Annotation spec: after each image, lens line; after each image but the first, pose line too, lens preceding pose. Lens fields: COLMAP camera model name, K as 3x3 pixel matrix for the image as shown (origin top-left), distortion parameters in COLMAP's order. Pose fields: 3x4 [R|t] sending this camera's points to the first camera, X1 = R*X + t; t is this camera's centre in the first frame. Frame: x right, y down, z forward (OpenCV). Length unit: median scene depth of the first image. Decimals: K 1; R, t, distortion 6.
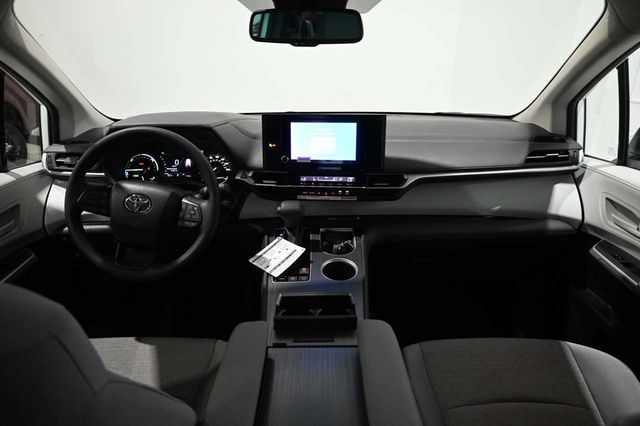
lens RADIAL K [[425.8, 0, 317.0], [0, 425.8, 209.1], [0, 0, 1]] dist [-0.022761, 0.006530]
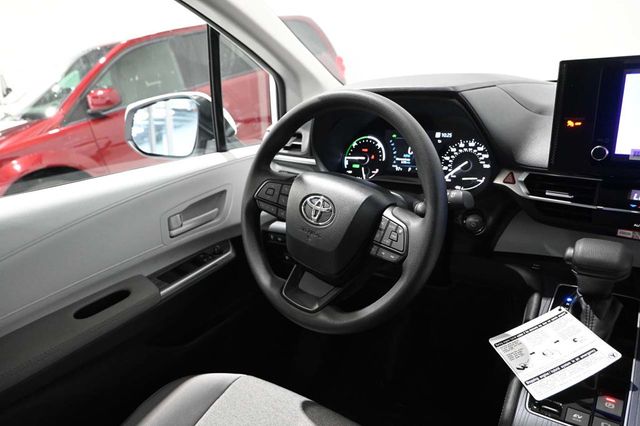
lens RADIAL K [[425.8, 0, 315.9], [0, 425.8, 210.2], [0, 0, 1]] dist [-0.022761, 0.006530]
pose [[0.781258, 0.127568, -0.611034, -0.025695], [-0.115001, 0.991553, 0.059972, -0.043548], [0.613524, 0.023415, 0.789329, 0.420946]]
